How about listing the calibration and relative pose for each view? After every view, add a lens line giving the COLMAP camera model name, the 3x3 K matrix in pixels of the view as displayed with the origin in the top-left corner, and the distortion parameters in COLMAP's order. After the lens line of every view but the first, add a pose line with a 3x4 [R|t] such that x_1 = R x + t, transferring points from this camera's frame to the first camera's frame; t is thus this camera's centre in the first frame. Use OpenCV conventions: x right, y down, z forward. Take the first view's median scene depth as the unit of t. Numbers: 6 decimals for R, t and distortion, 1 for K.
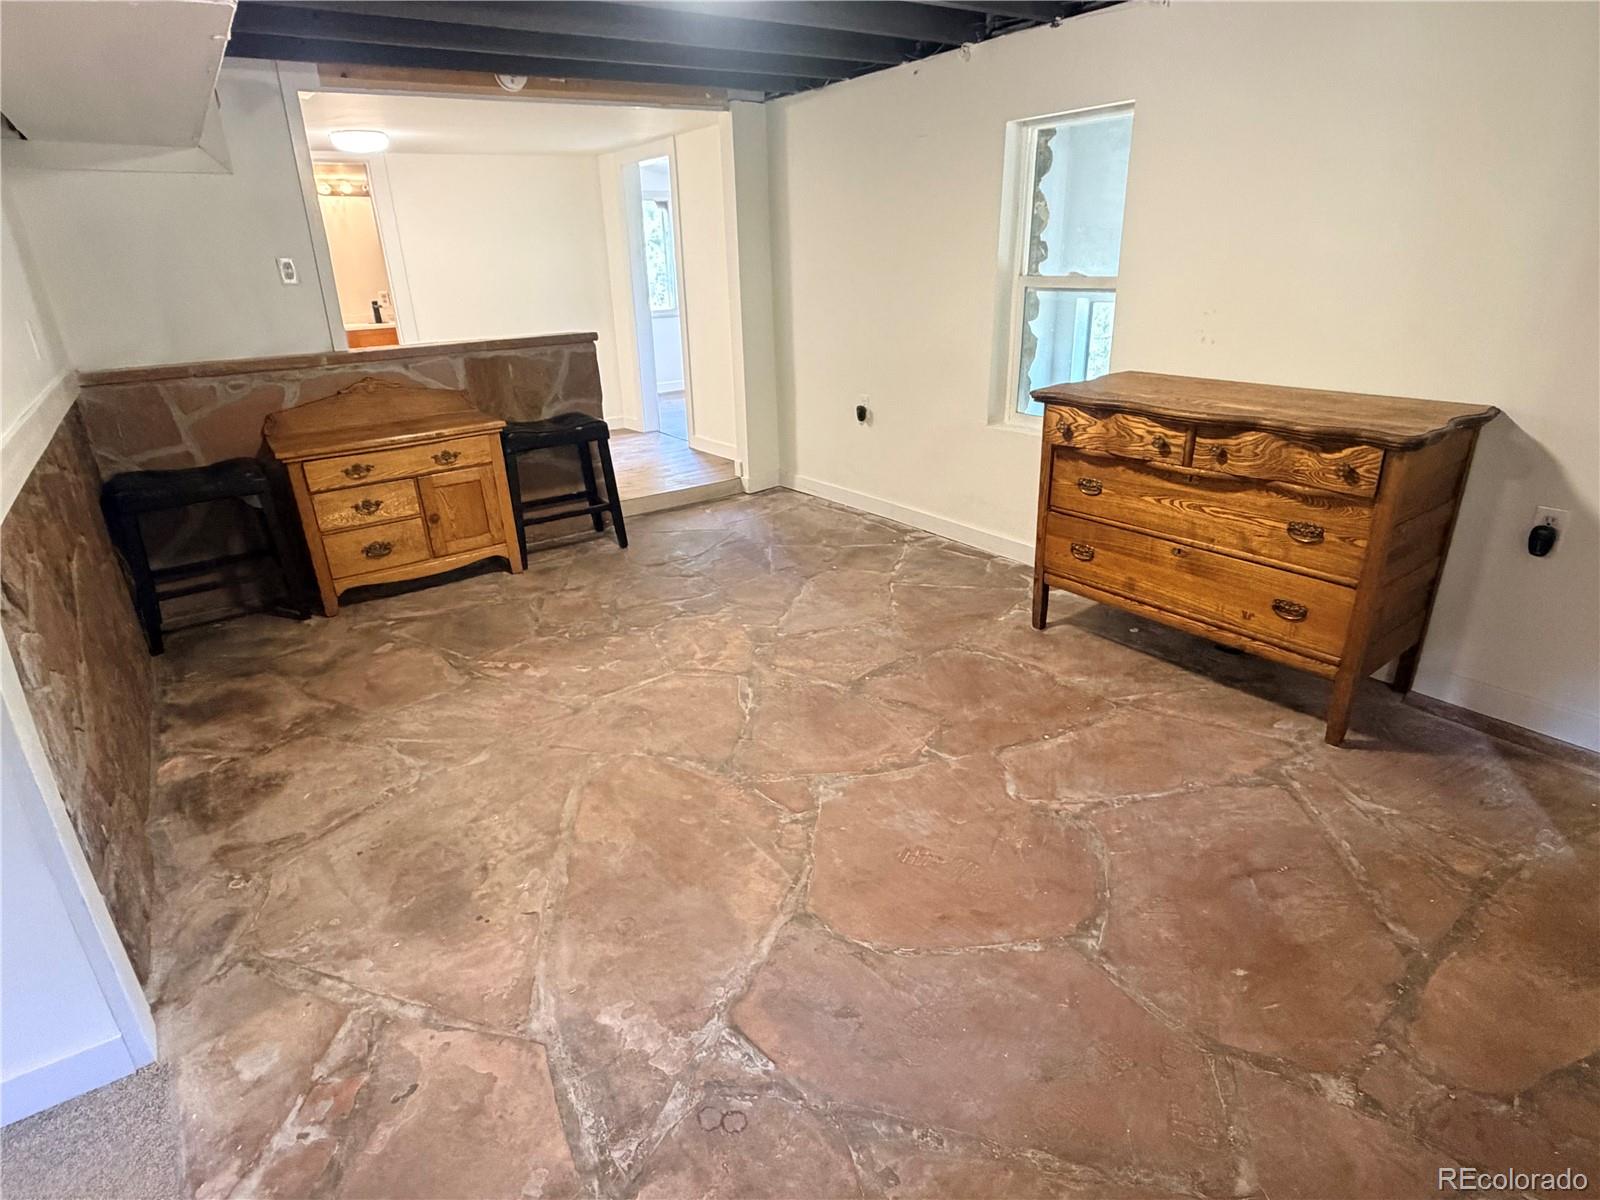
lens RADIAL K [[866.4, 0, 794.1], [0, 866.4, 598.9], [0, 0, 1]] dist [0.000603, -0.000105]
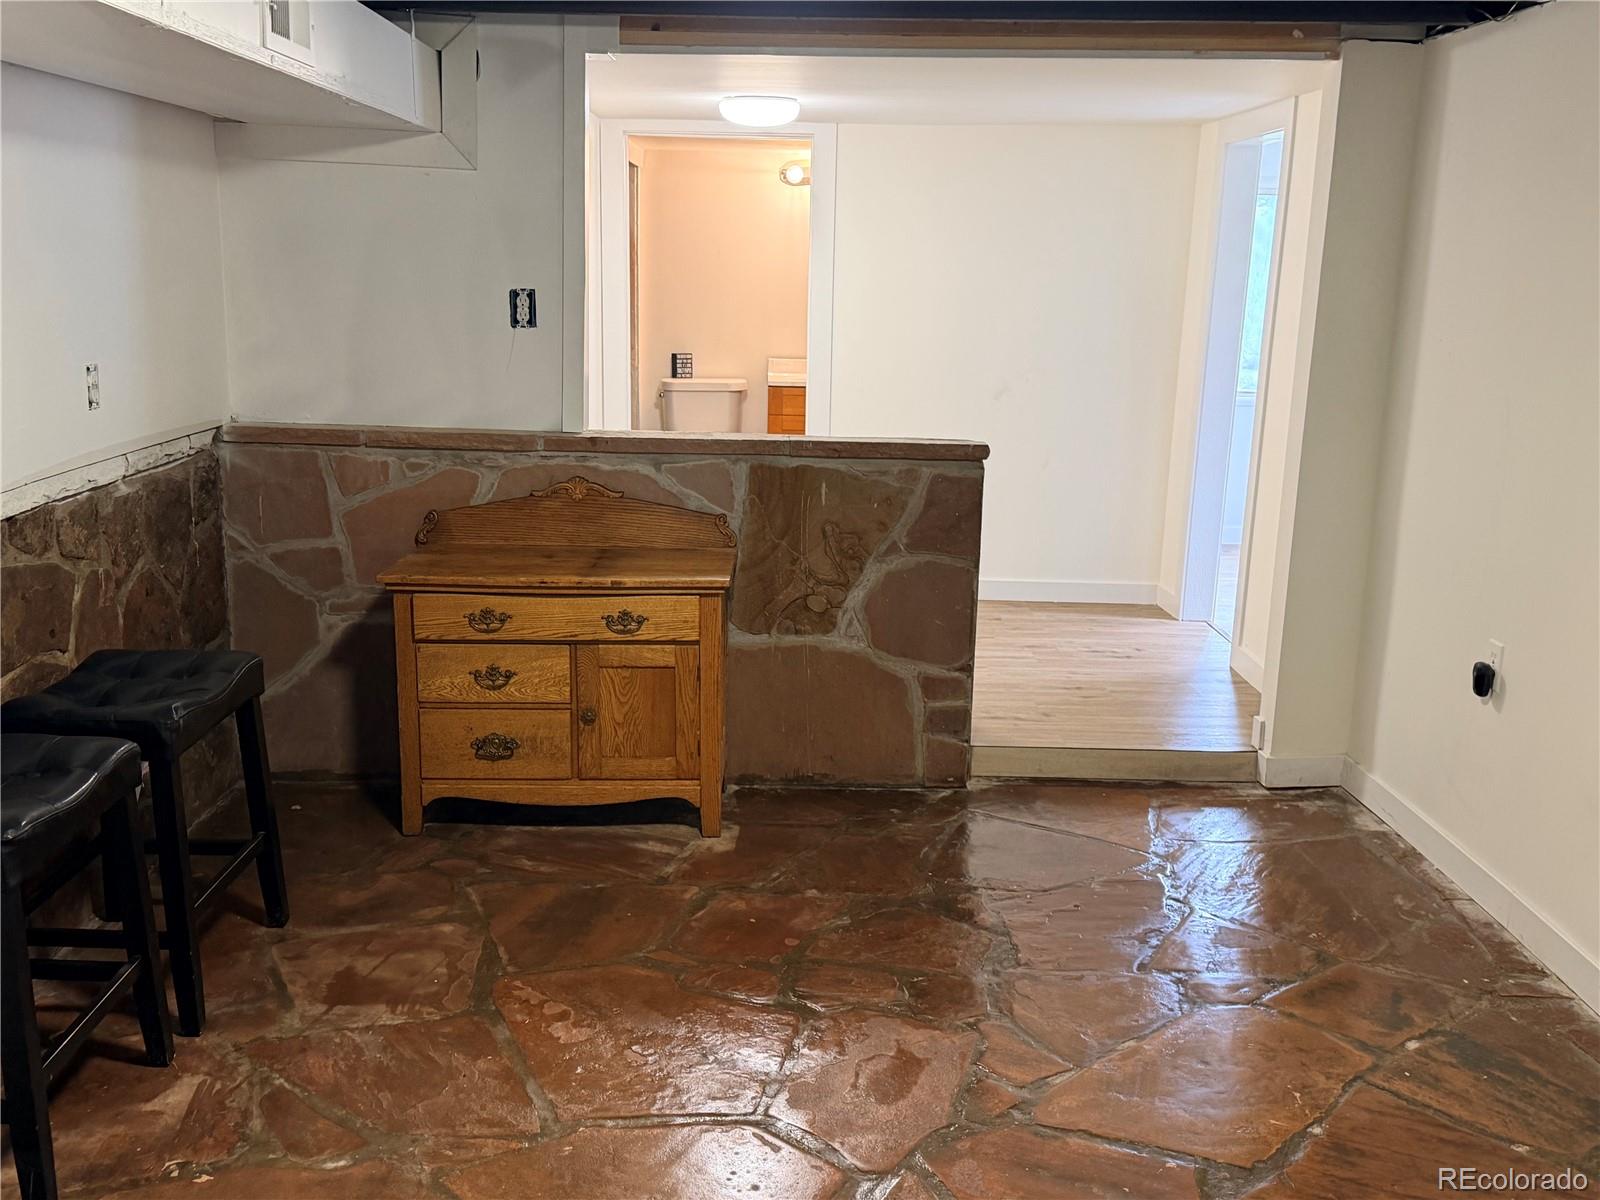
lens RADIAL K [[1549.1, 0, 800.0], [0, 1549.1, 600.0], [0, 0, 1]] dist [0.225952, -0.544382]
pose [[0.825947, 0.167424, -0.538313, 0.250760], [-0.254366, 0.962834, -0.090823, -0.099991], [0.503100, 0.211944, 0.837837, 0.137160]]
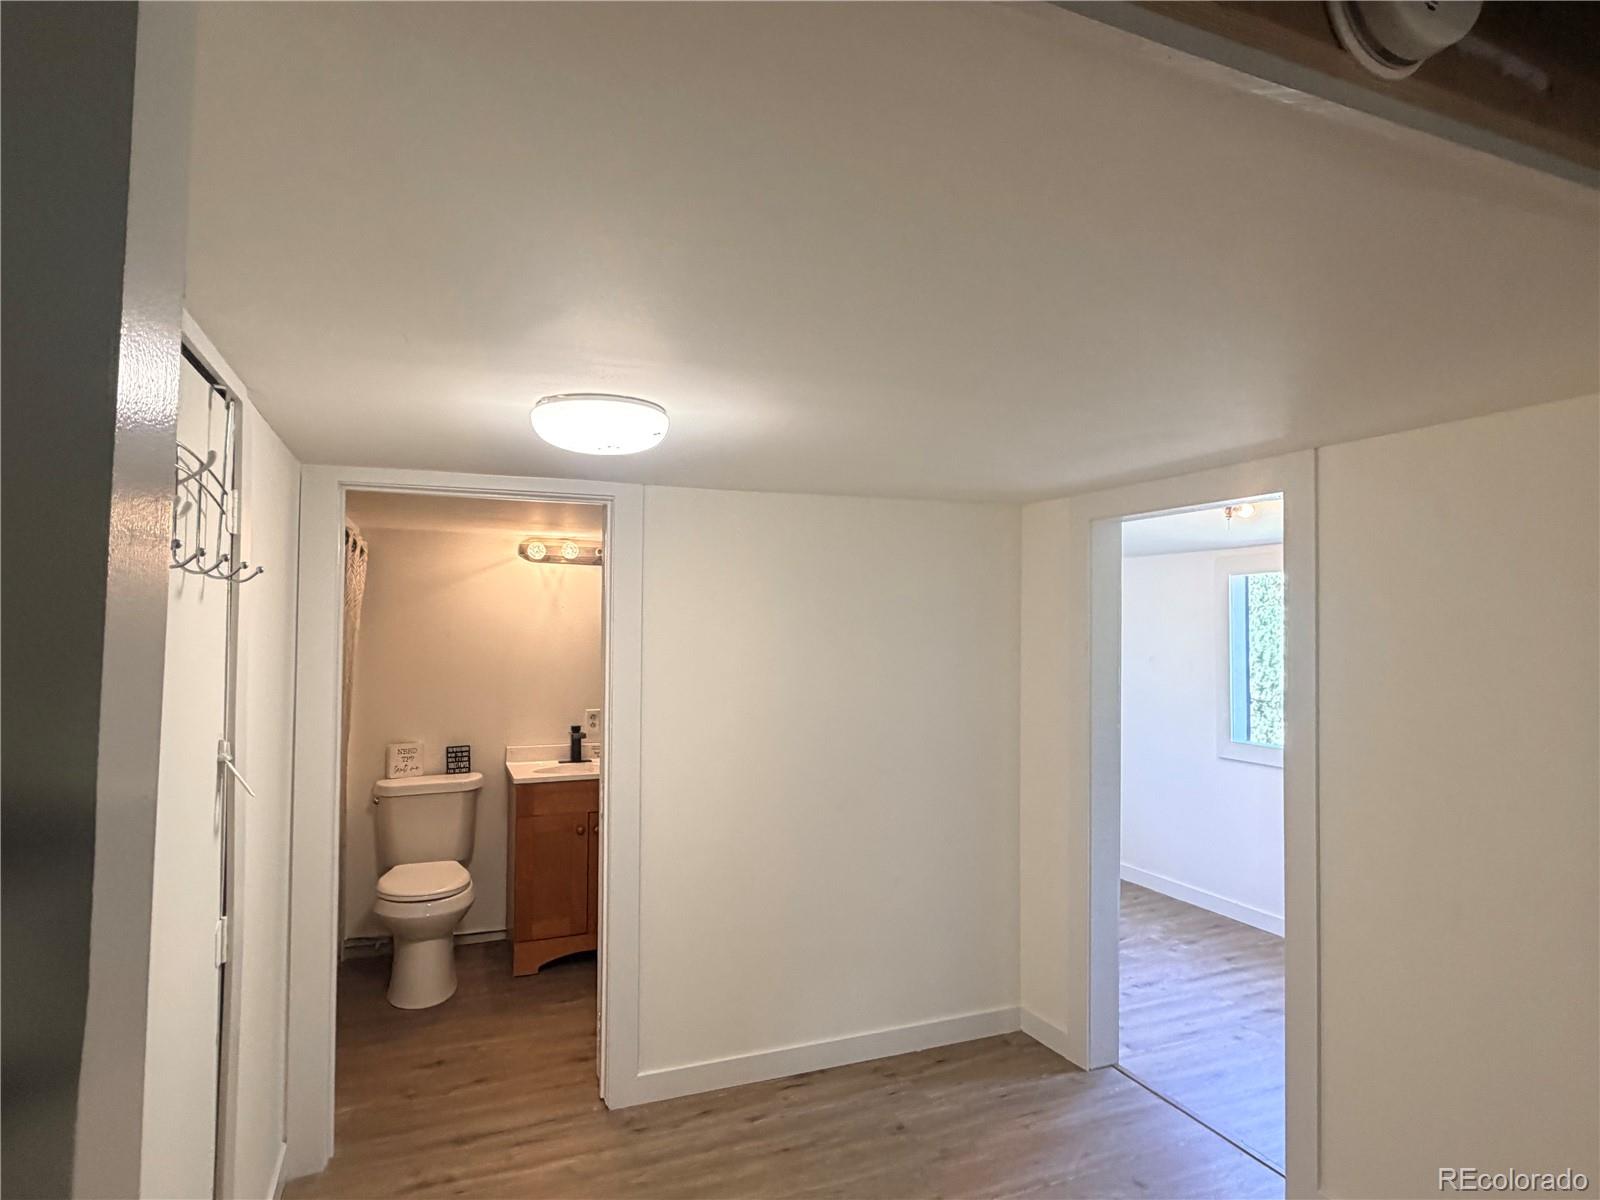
lens RADIAL K [[866.4, 0, 794.1], [0, 866.4, 598.9], [0, 0, 1]] dist [0.000603, -0.000105]
pose [[0.978378, 0.031993, -0.204336, -0.401176], [-0.109715, 0.917782, -0.381628, -0.386760], [0.175326, 0.395795, 0.901447, 0.833602]]
